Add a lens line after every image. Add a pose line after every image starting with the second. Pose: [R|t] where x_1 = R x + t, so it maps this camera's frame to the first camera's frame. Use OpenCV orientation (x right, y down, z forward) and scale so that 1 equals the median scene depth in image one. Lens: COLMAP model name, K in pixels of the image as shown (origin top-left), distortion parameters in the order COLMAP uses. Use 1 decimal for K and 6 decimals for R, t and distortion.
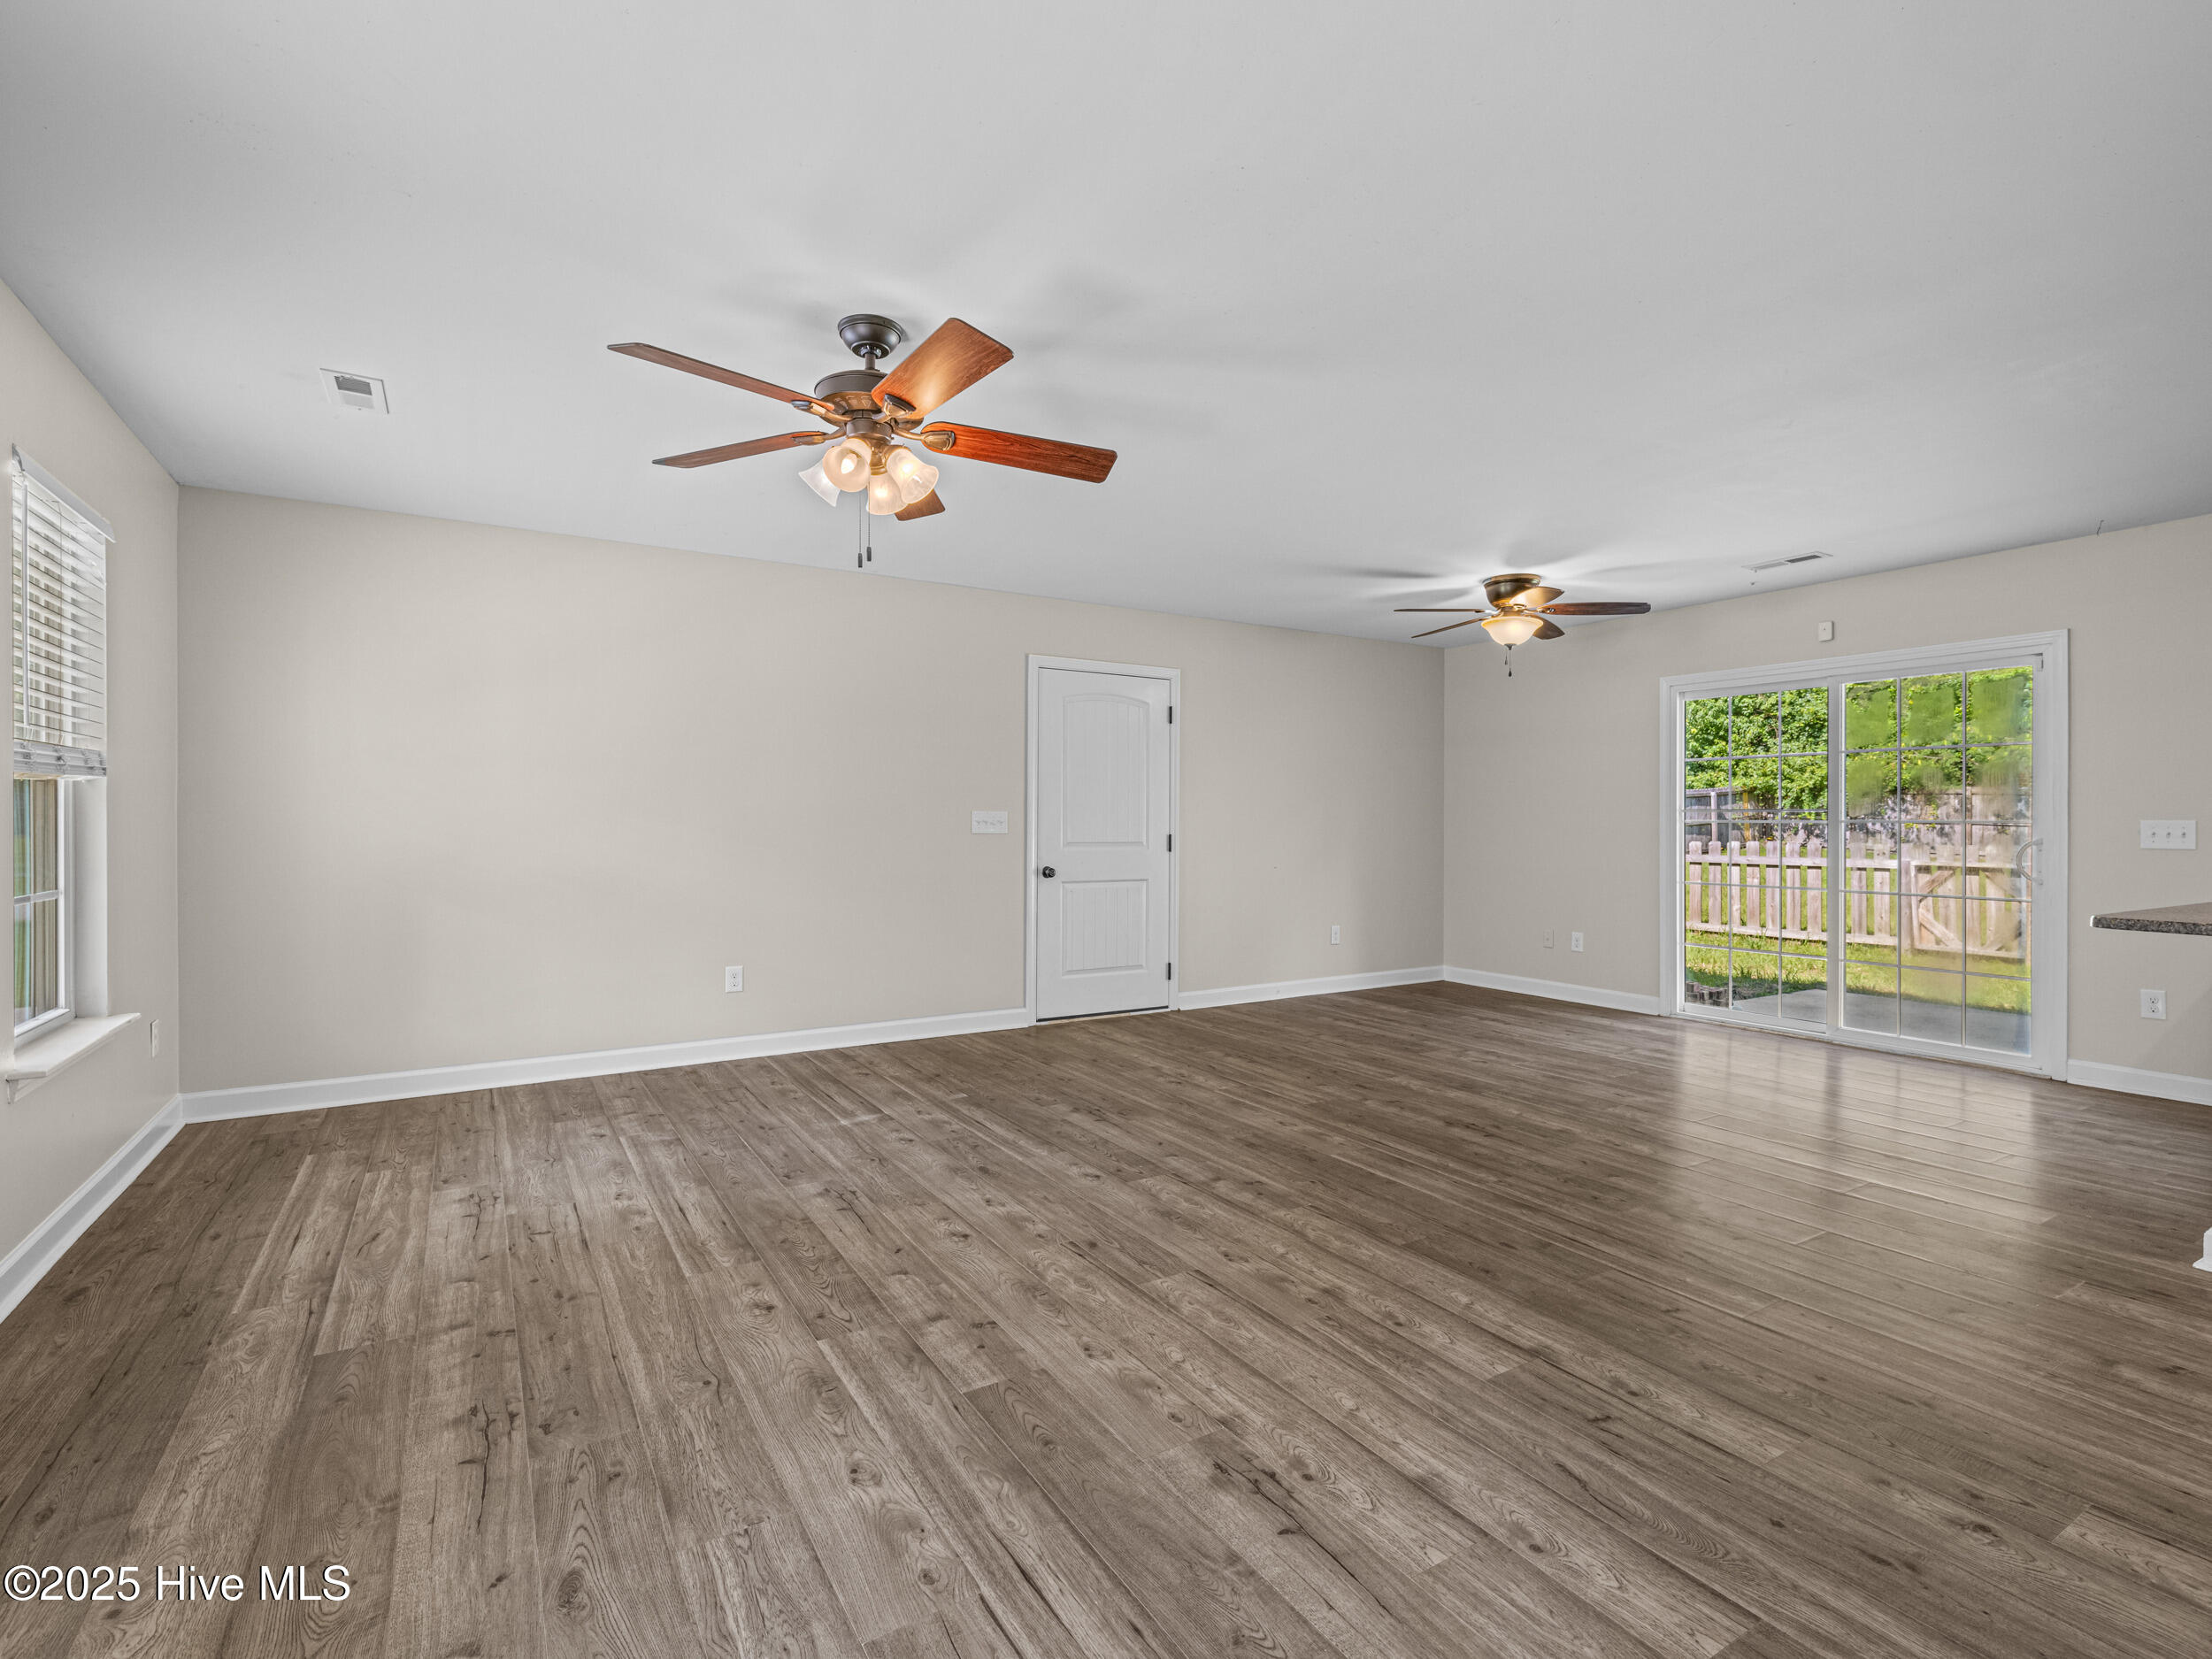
lens RADIAL K [[1049.5, 0, 1105.2], [0, 1049.5, 820.3], [0, 0, 1]] dist [-0.000212, 0.000381]
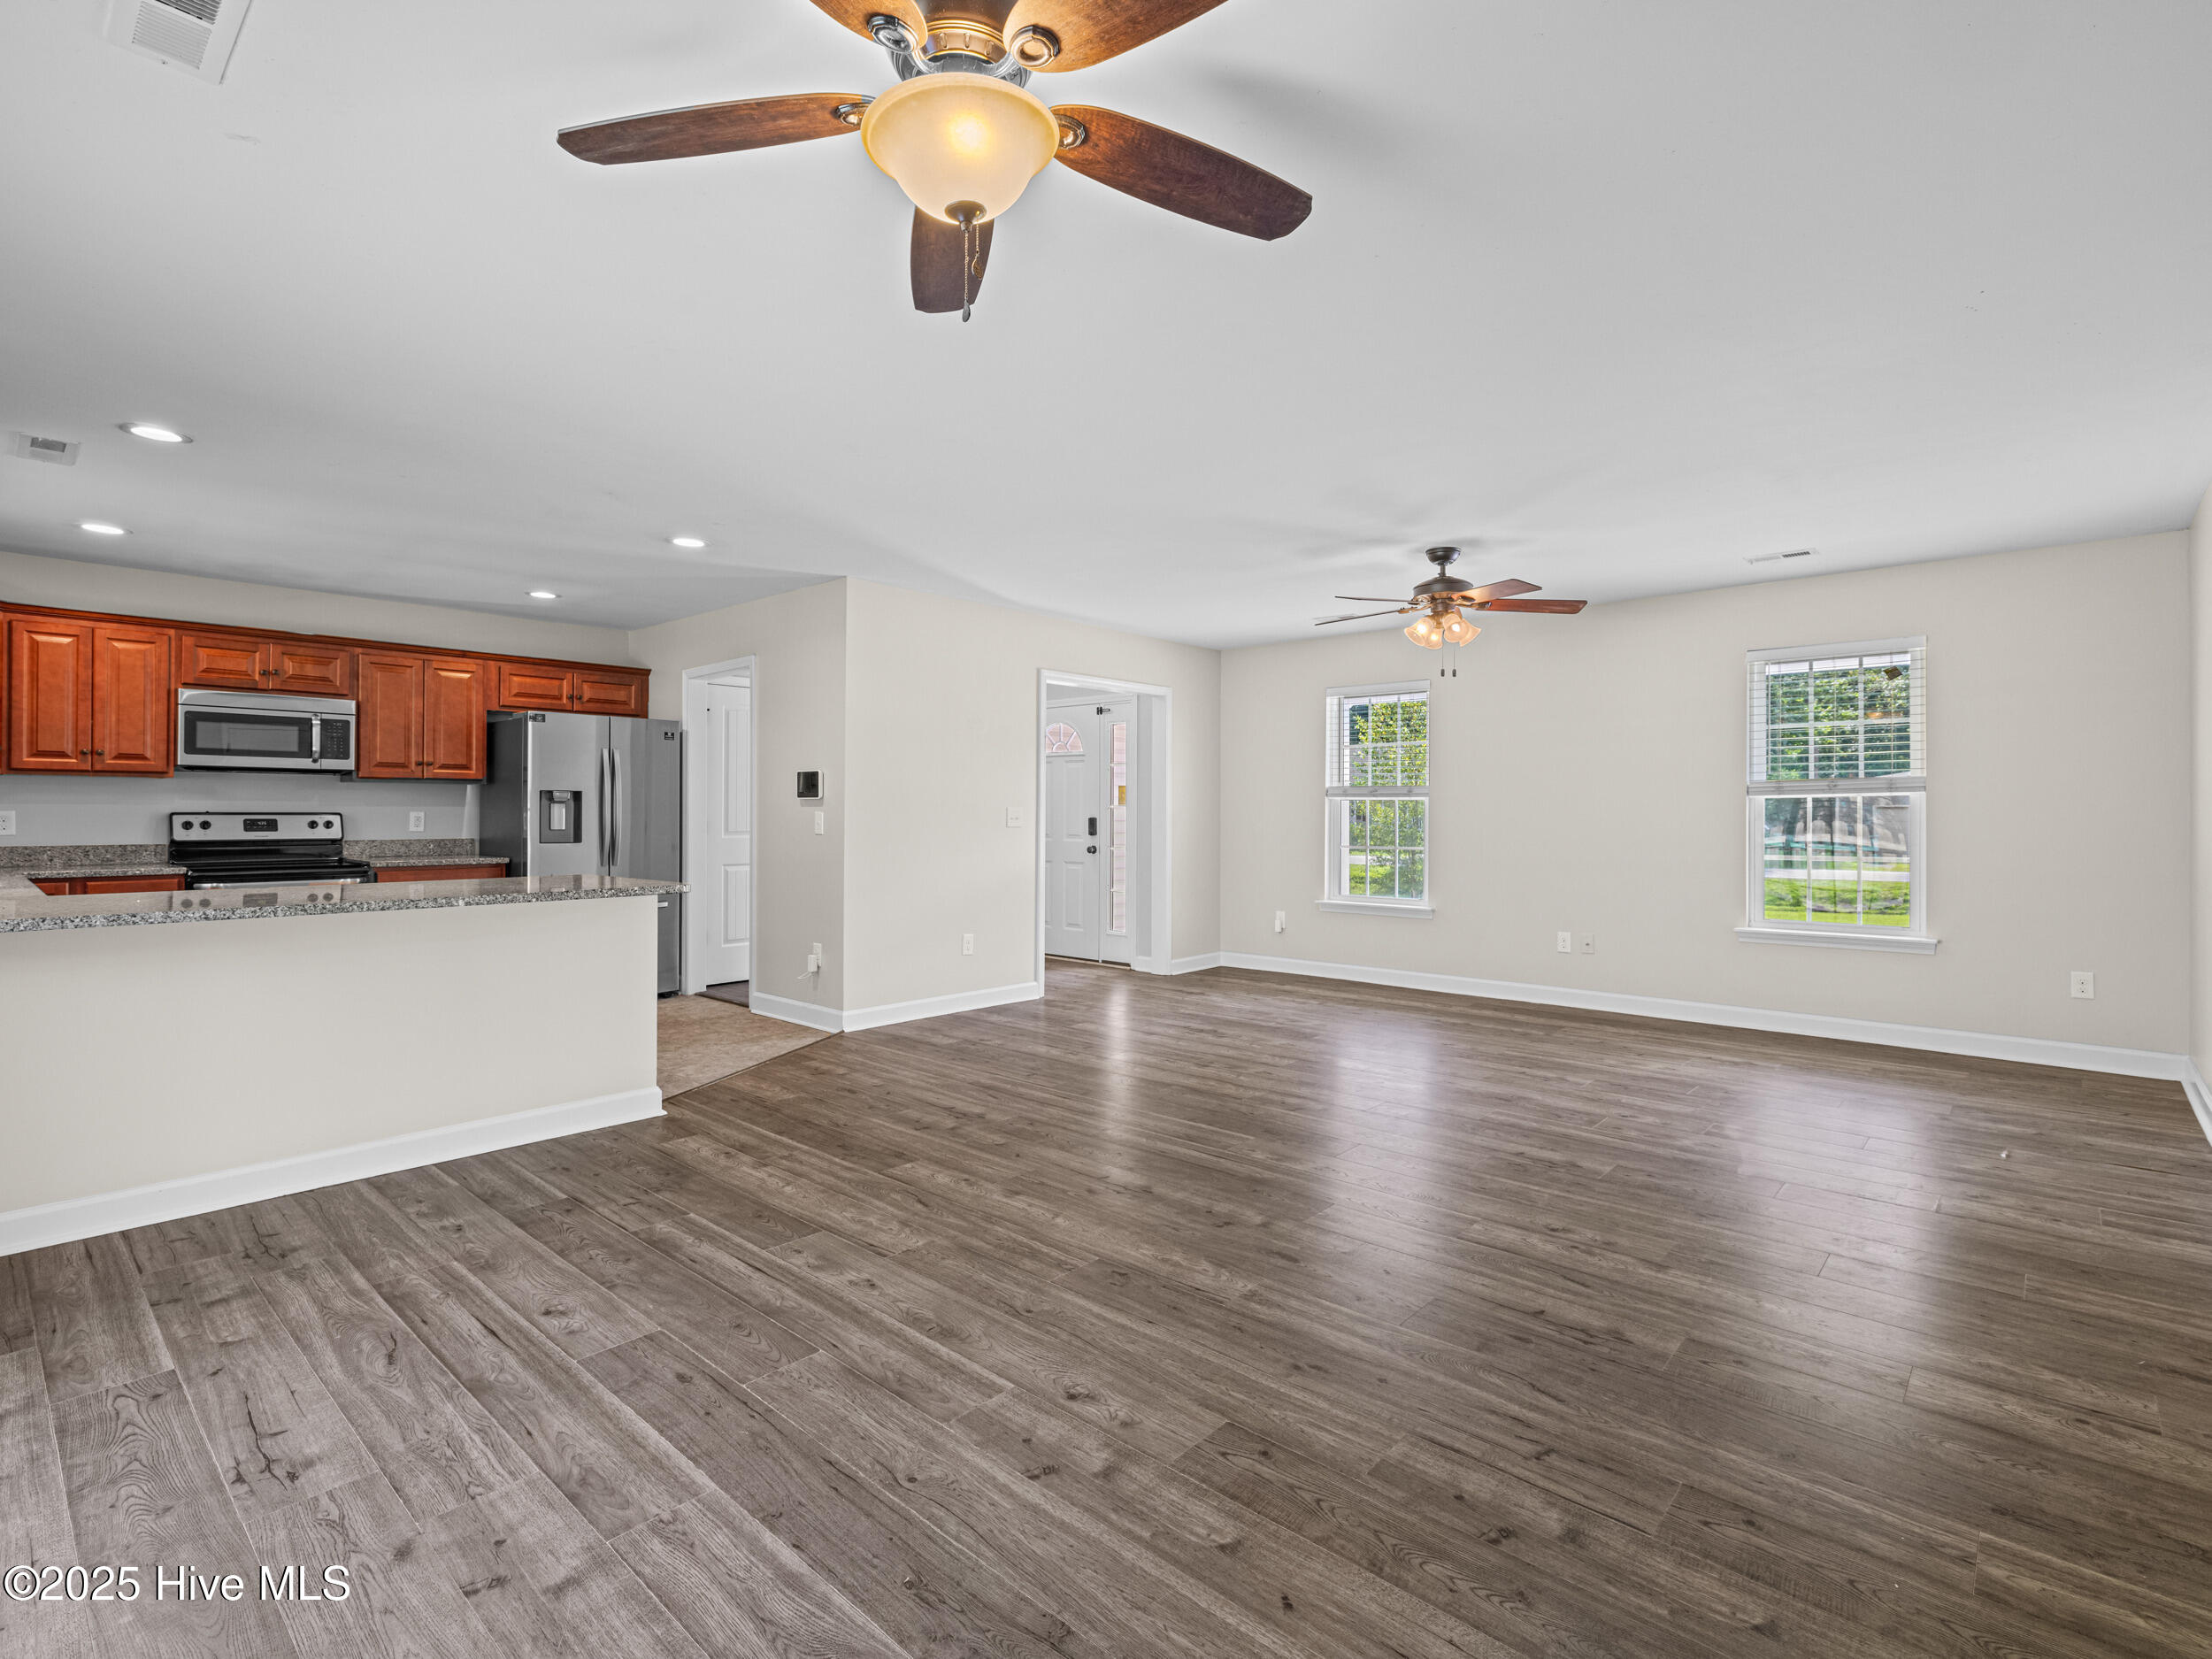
lens RADIAL K [[1049.5, 0, 1107.9], [0, 1049.5, 816.8], [0, 0, 1]] dist [-0.000212, 0.000381]
pose [[-0.958511, -0.004367, -0.285023, 0.595666], [-0.004260, 0.999990, -0.000996, 0.003035], [0.285024, 0.000259, -0.958520, 1.788072]]
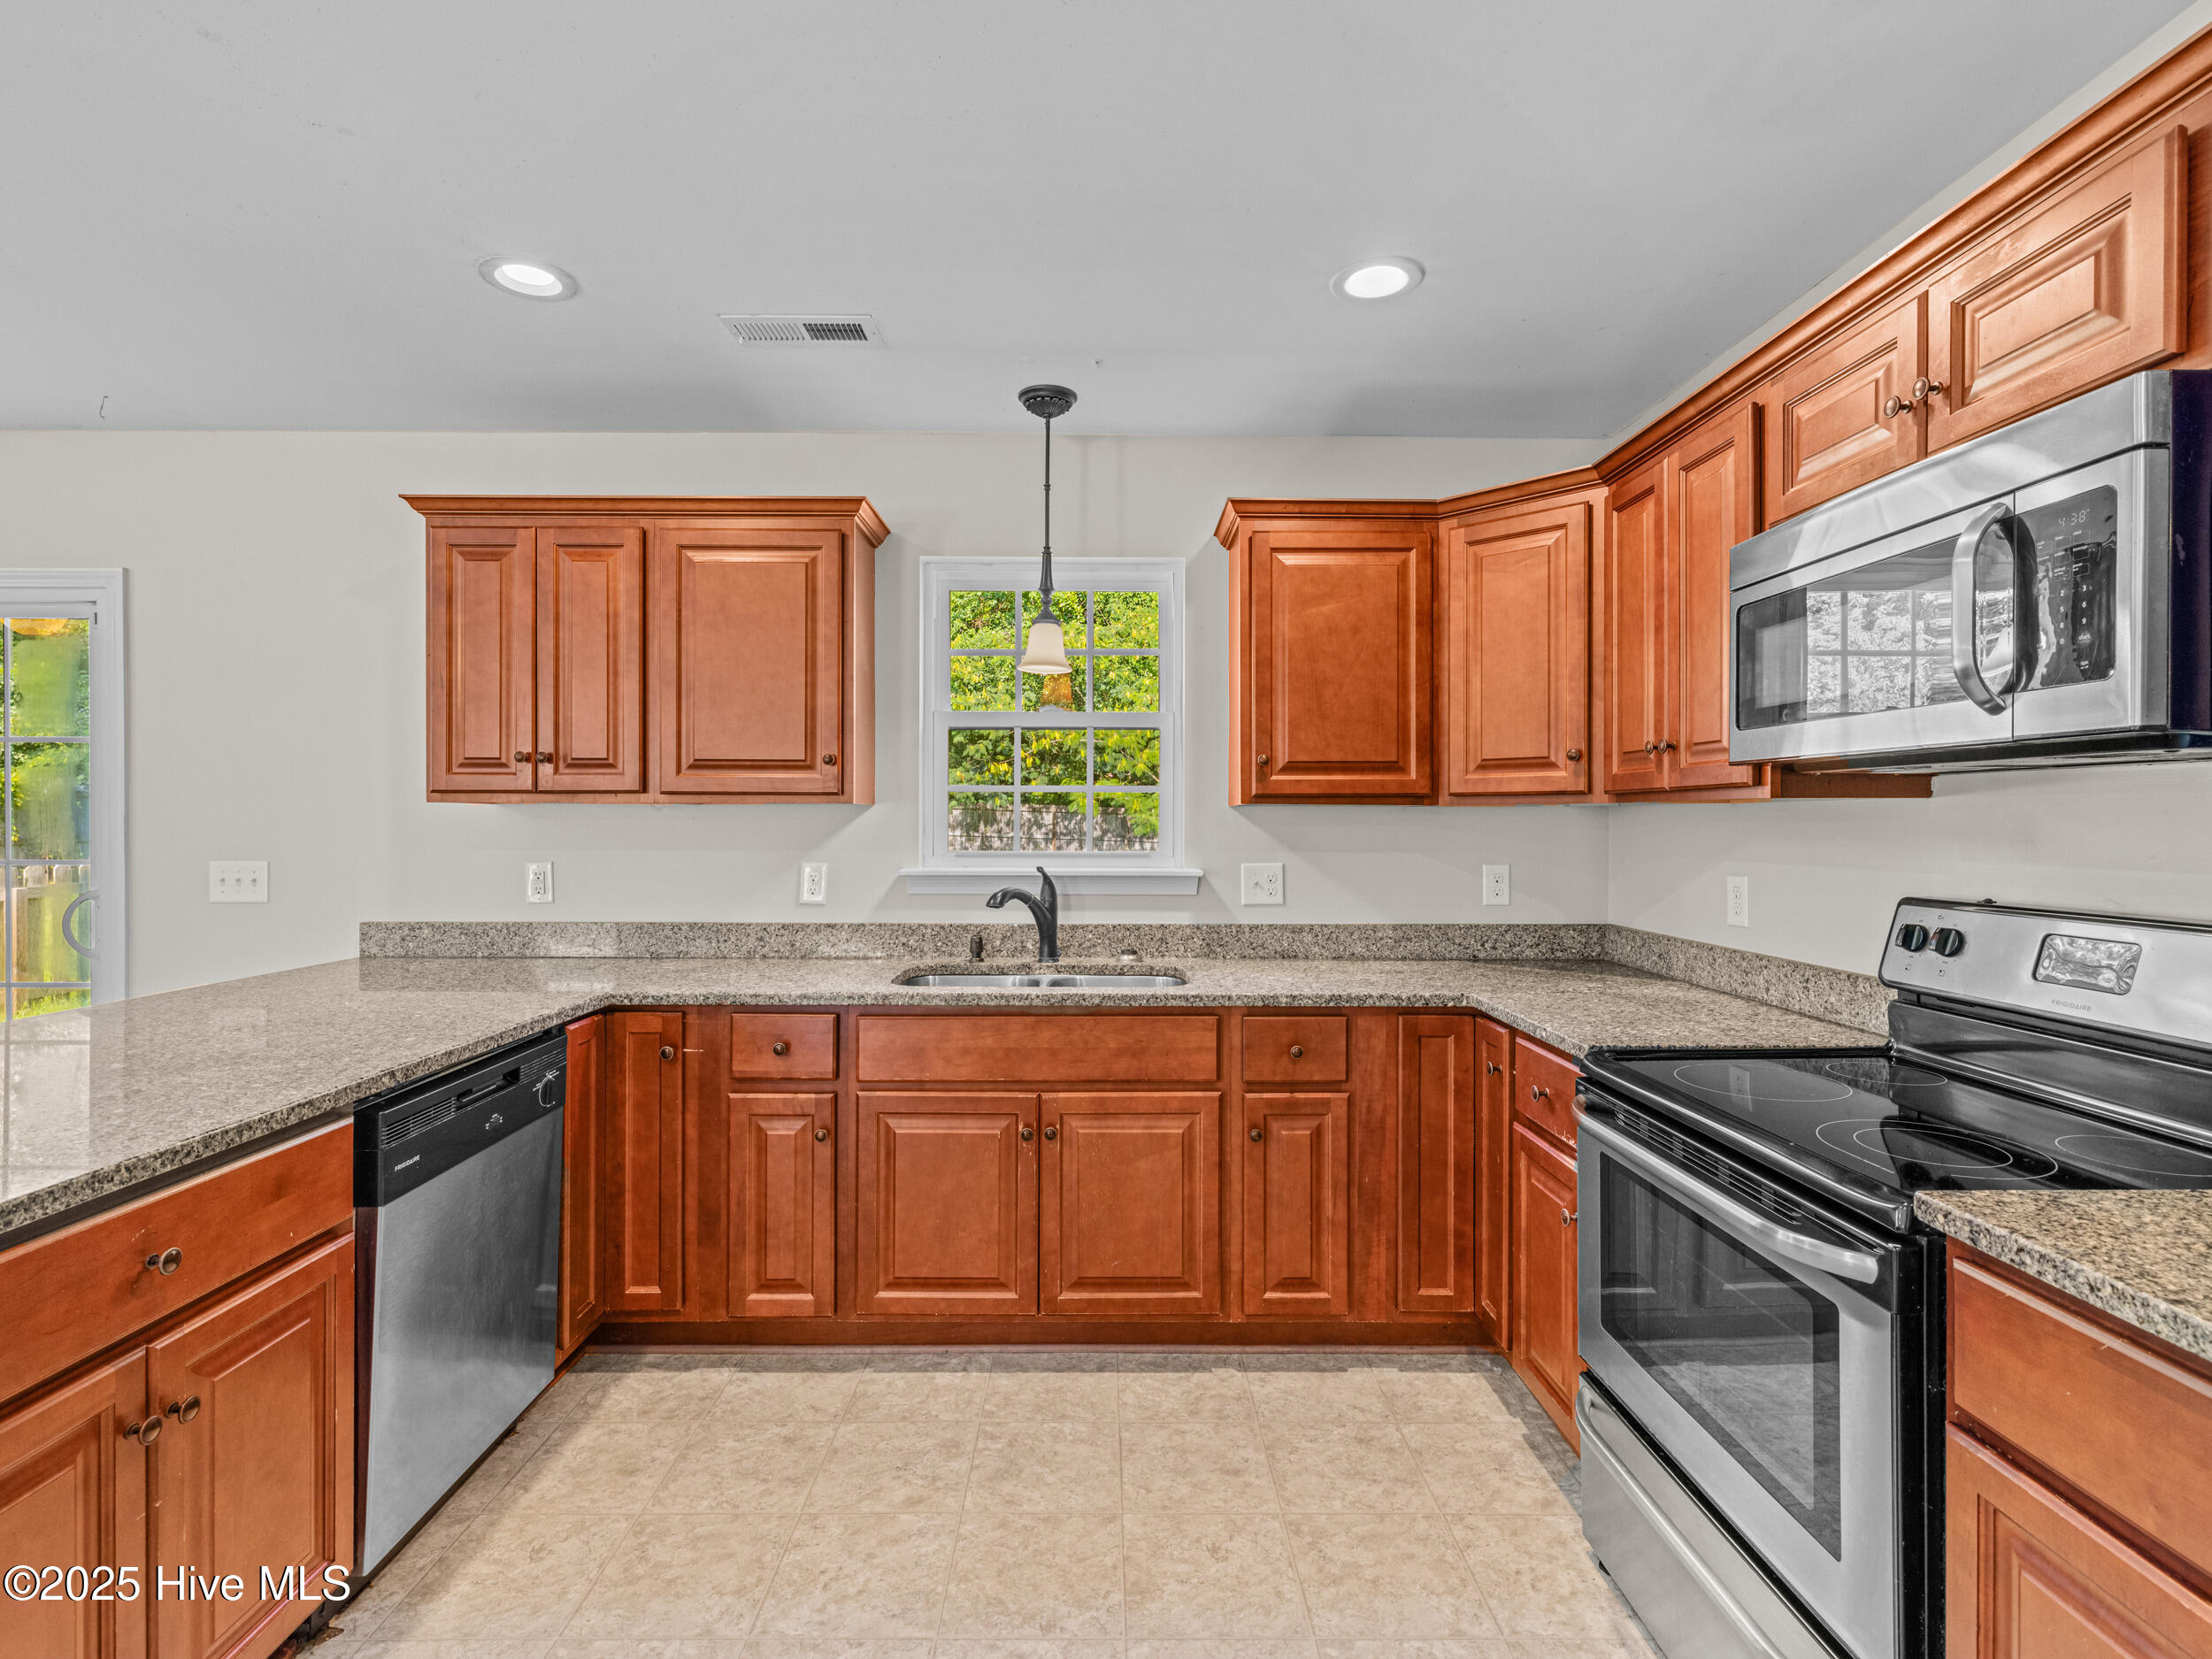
lens RADIAL K [[1049.5, 0, 1102.3], [0, 1049.5, 824.9], [0, 0, 1]] dist [-0.000212, 0.000381]
pose [[0.514734, -0.005128, 0.857334, 0.794093], [-0.001988, 0.999972, 0.007175, -0.034099], [-0.857347, -0.005397, 0.514710, 0.166552]]
